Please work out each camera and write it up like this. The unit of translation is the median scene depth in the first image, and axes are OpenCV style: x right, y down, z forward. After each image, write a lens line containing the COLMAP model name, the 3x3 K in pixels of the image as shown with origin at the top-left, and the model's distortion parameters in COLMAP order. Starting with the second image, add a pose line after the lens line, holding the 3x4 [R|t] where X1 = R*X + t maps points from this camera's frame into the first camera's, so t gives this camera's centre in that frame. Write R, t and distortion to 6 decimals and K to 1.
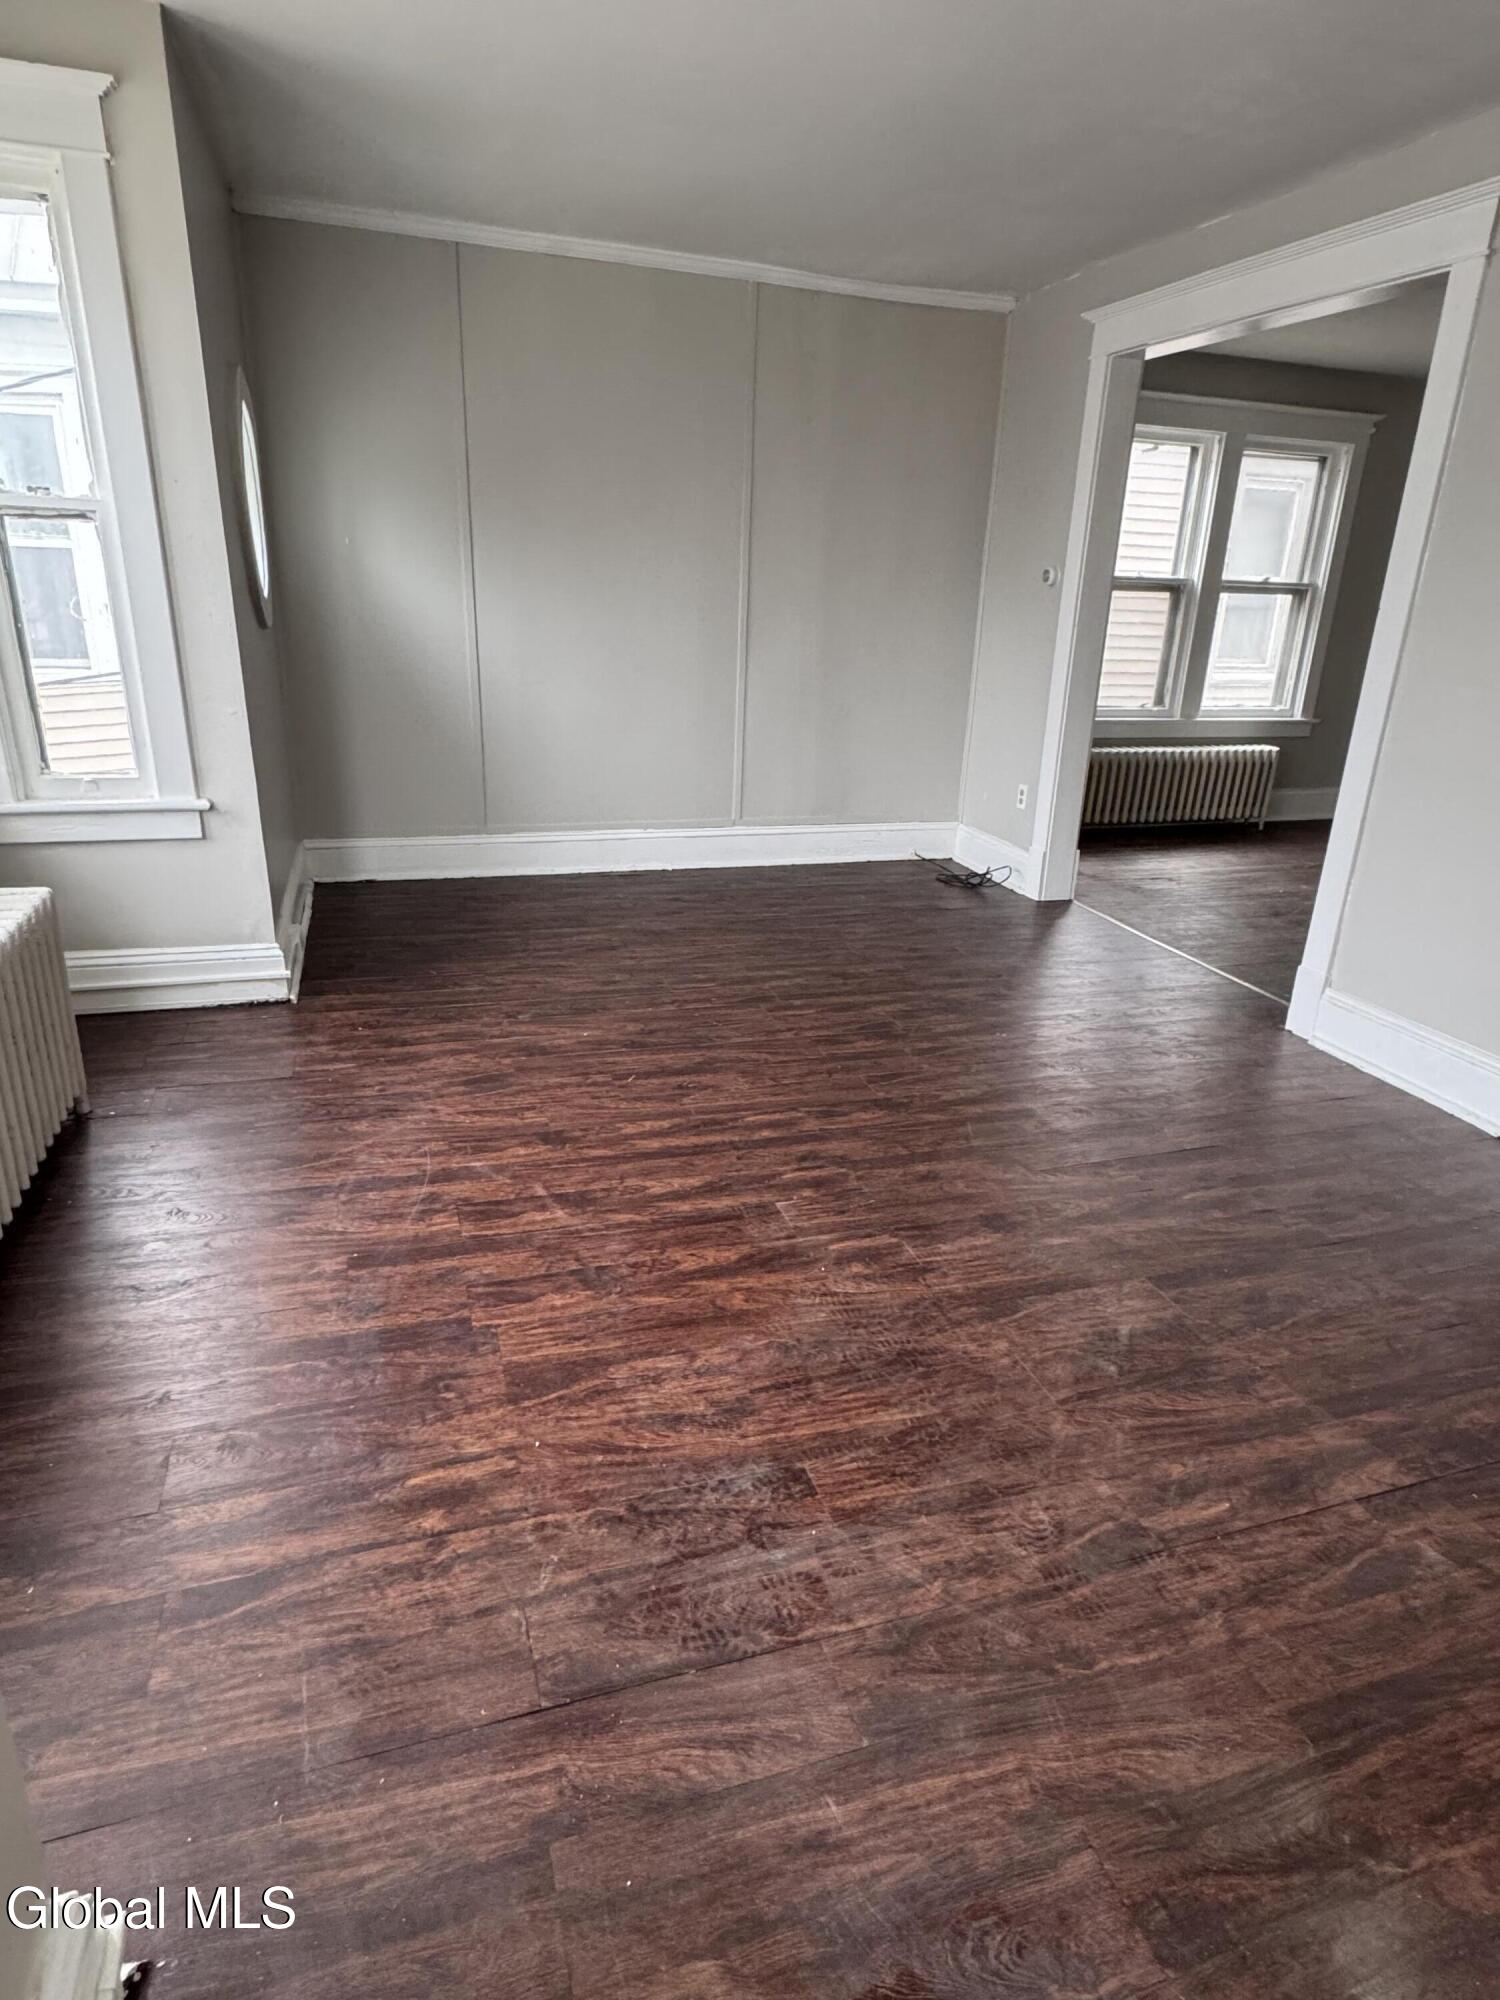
lens RADIAL K [[1107.5, 0, 748.0], [0, 1107.5, 995.7], [0, 0, 1]] dist [0.001372, 0.000002]
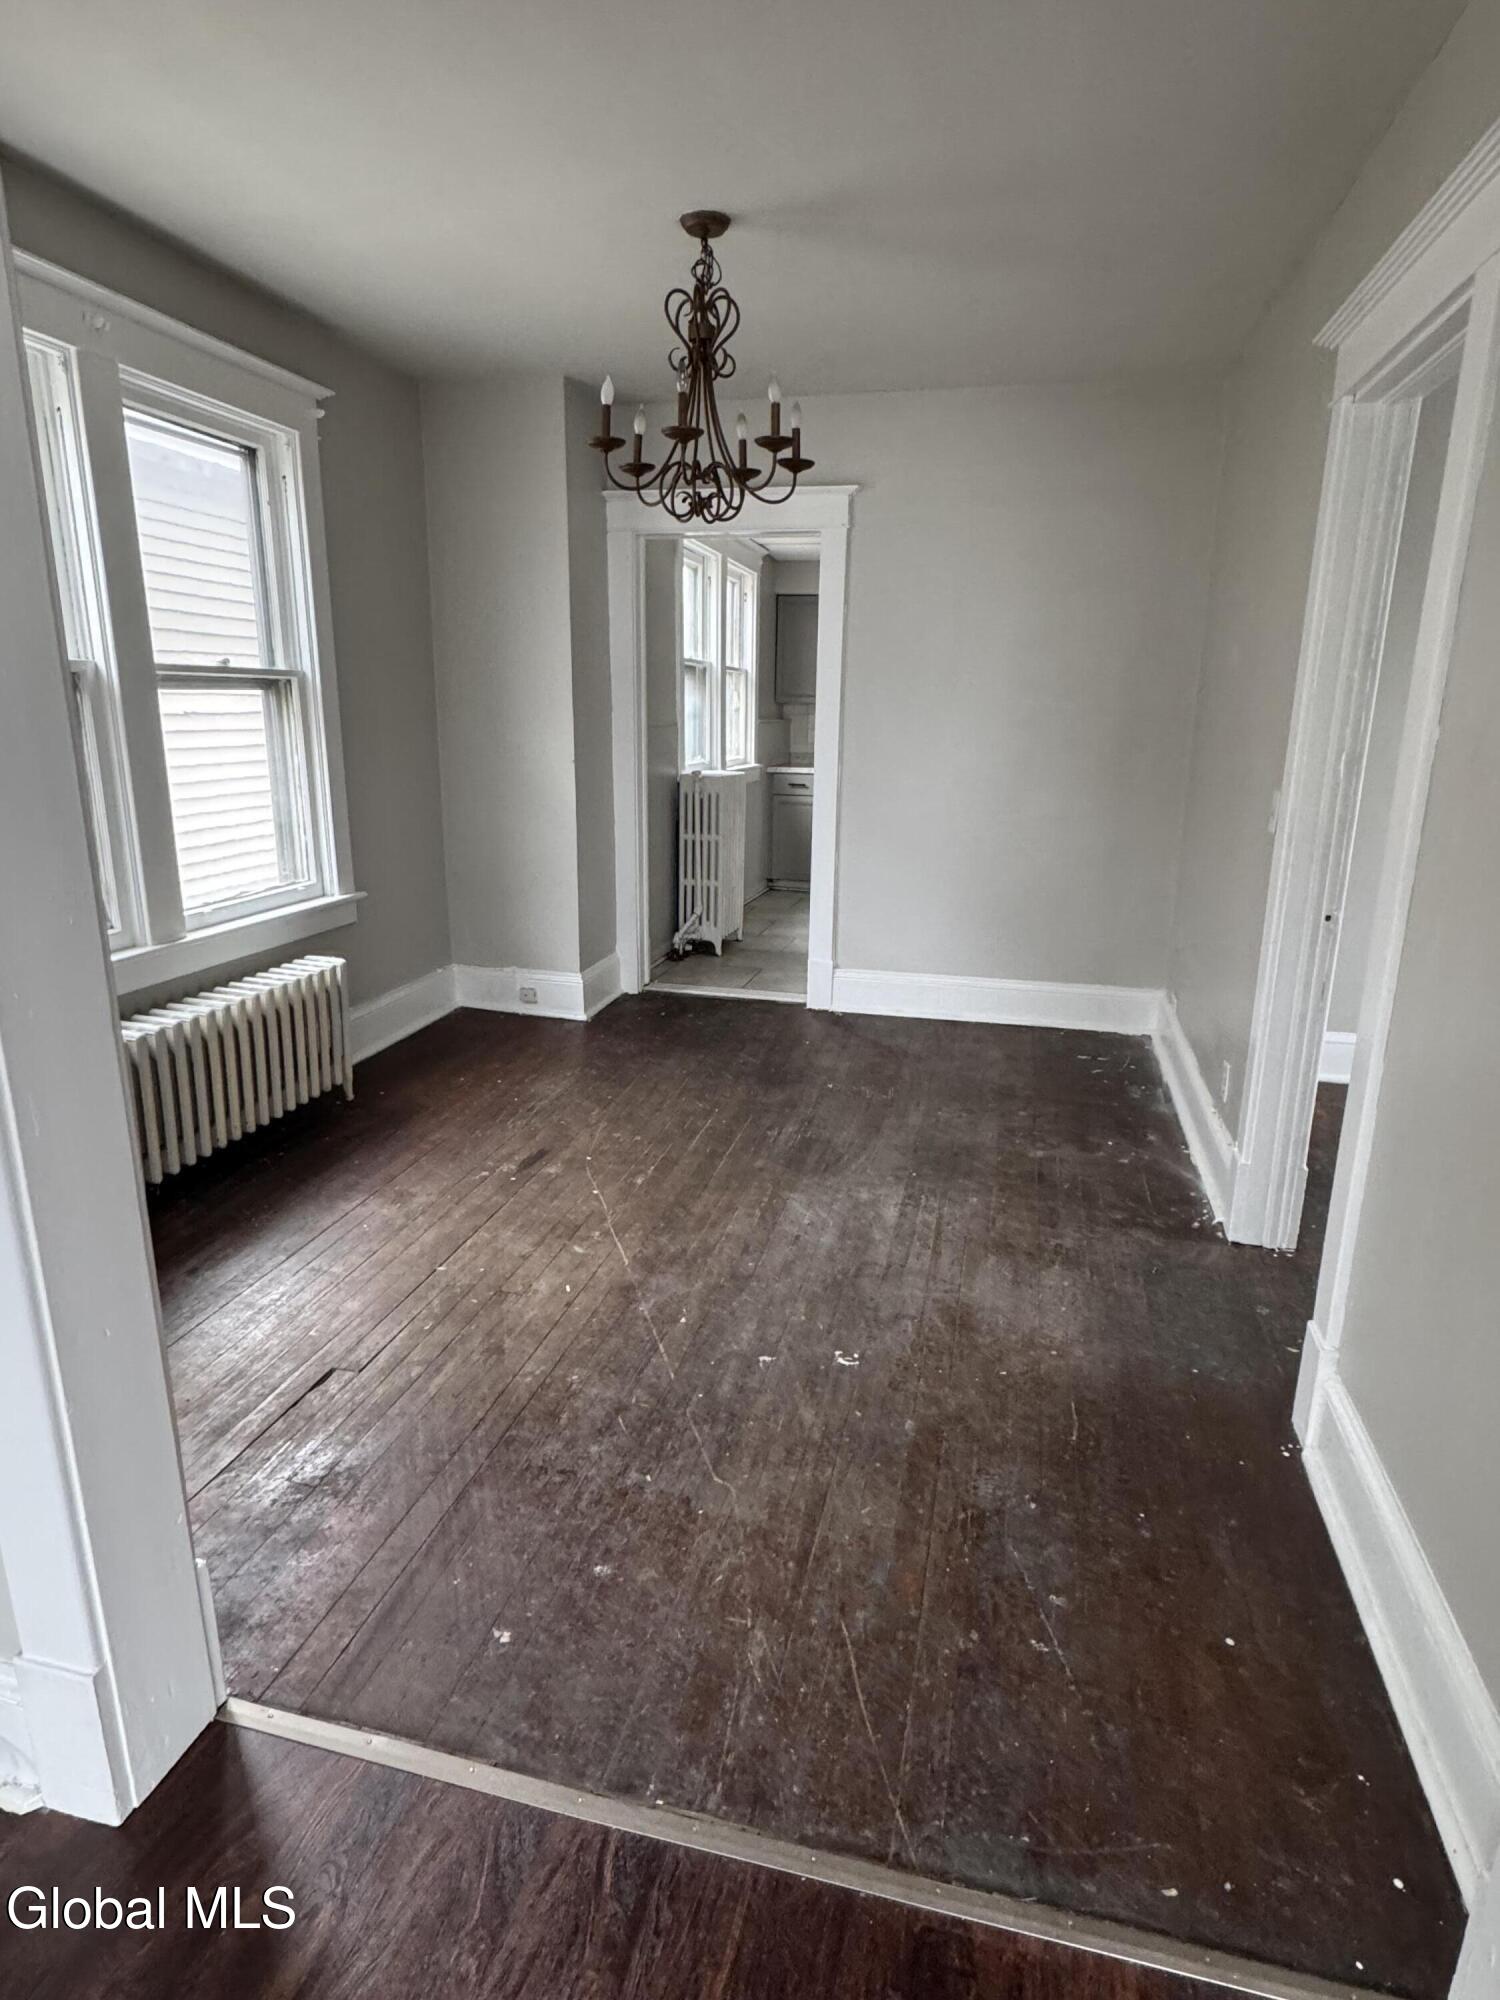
lens RADIAL K [[1107.5, 0, 760.0], [0, 1107.5, 999.9], [0, 0, 1]] dist [0.001372, 0.000002]
pose [[0.525972, -0.243756, 0.814823, 0.357775], [0.290278, 0.951972, 0.097408, -0.543936], [-0.799432, 0.185291, 0.571468, 1.424859]]
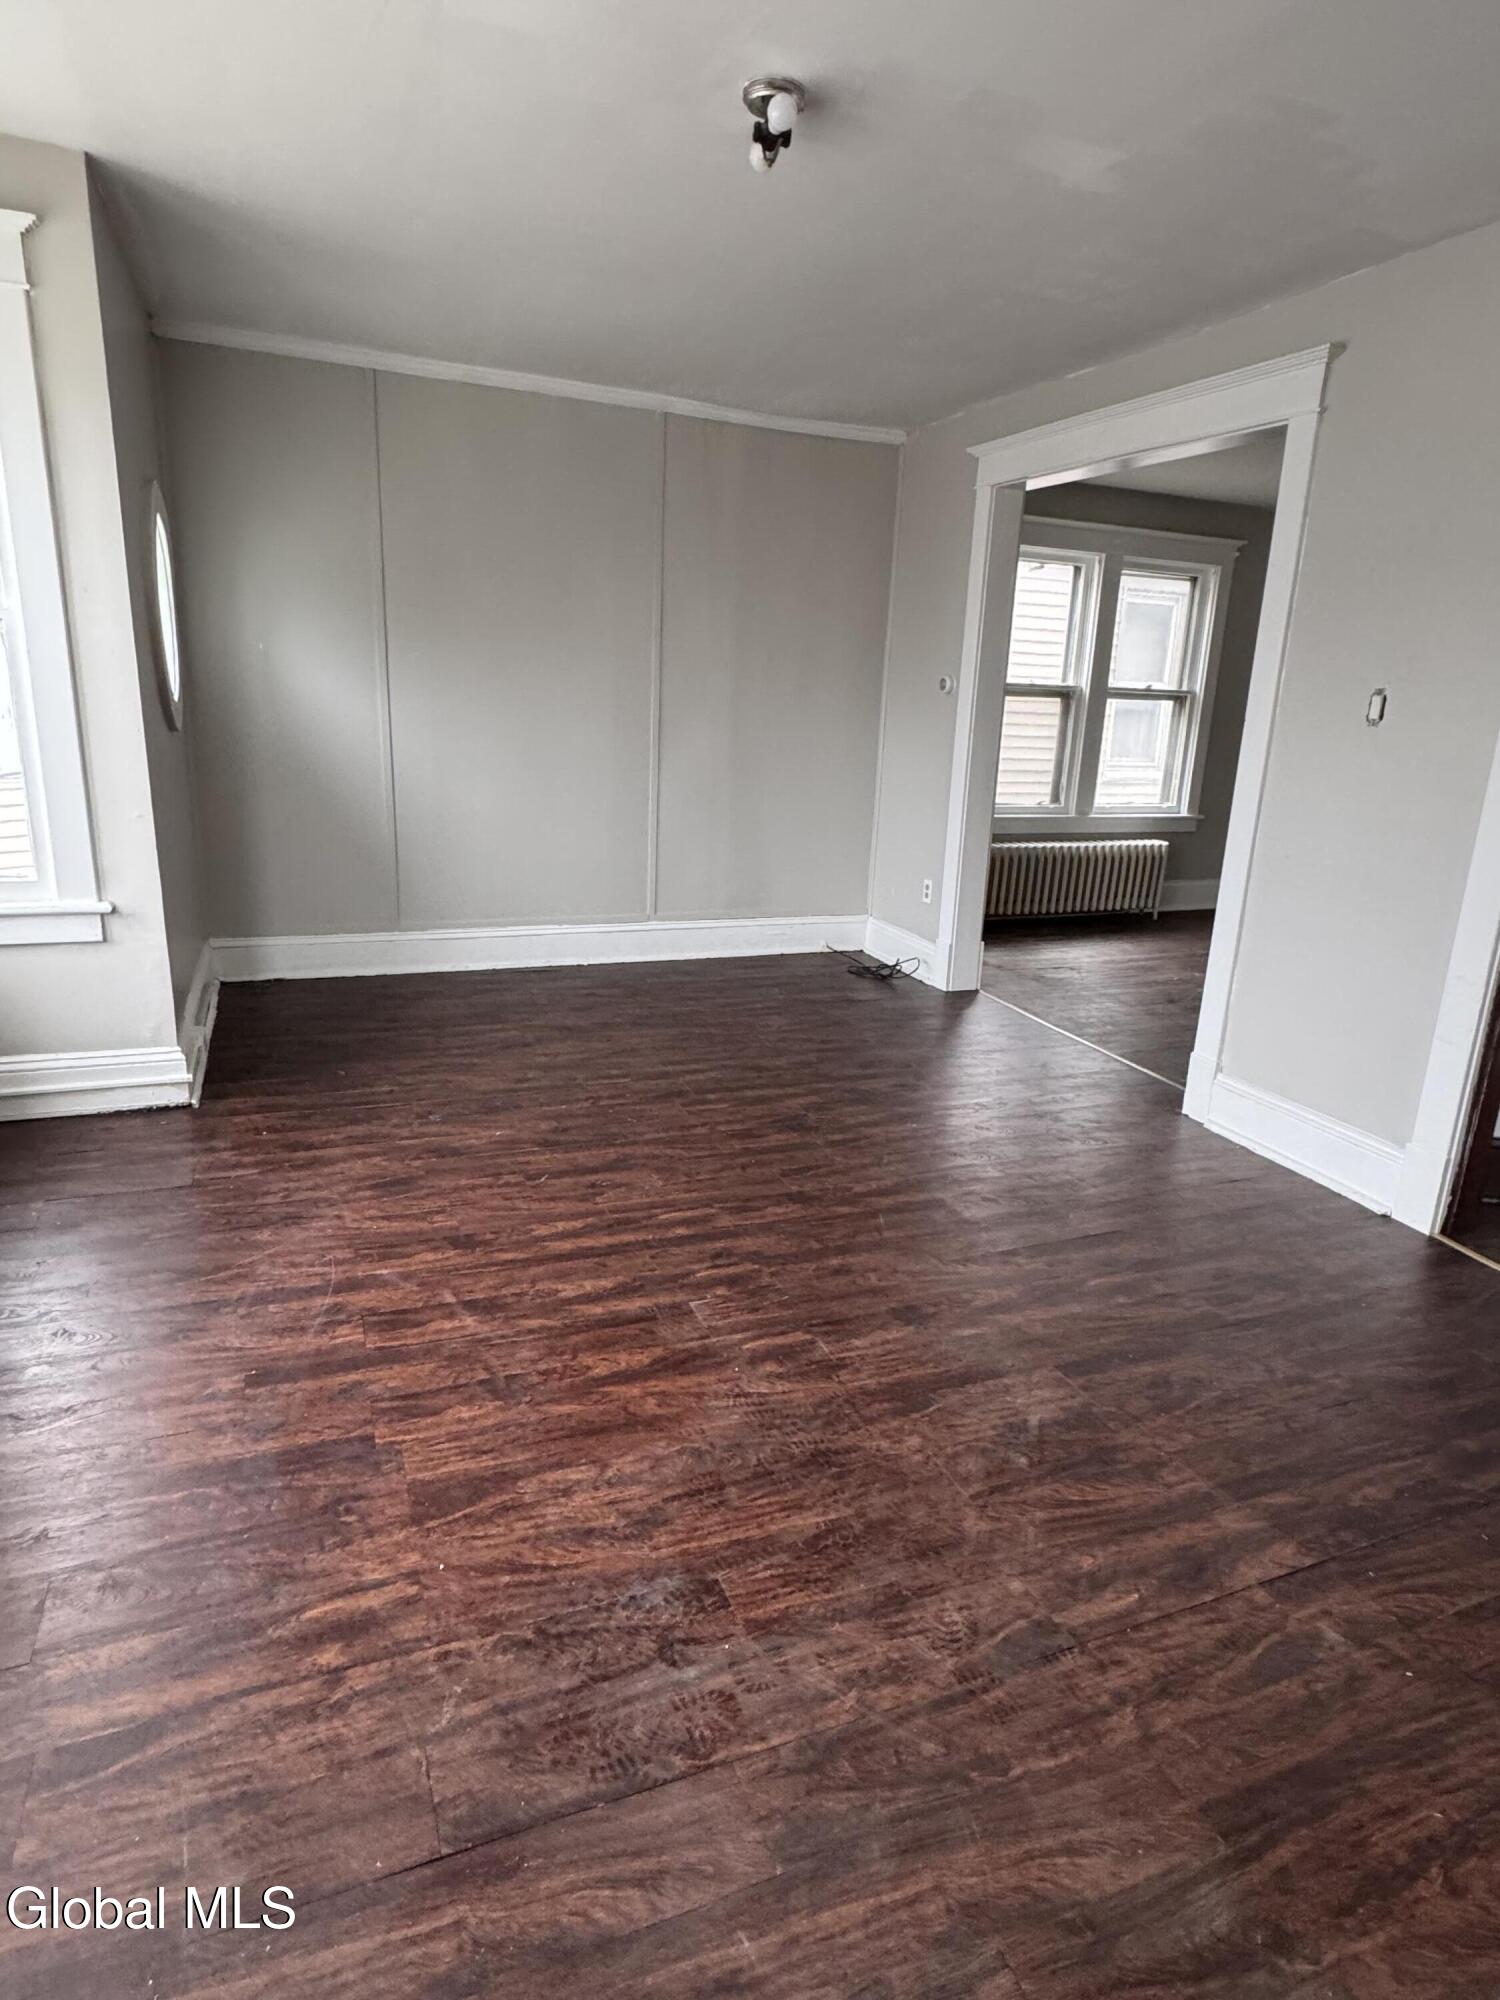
lens RADIAL K [[1107.5, 0, 749.2], [0, 1107.5, 988.9], [0, 0, 1]] dist [0.001372, 0.000002]
pose [[0.997311, -0.012082, 0.072276, 0.010955], [0.018153, 0.996305, -0.083940, -0.009953], [-0.070995, 0.085026, 0.993846, -0.019418]]
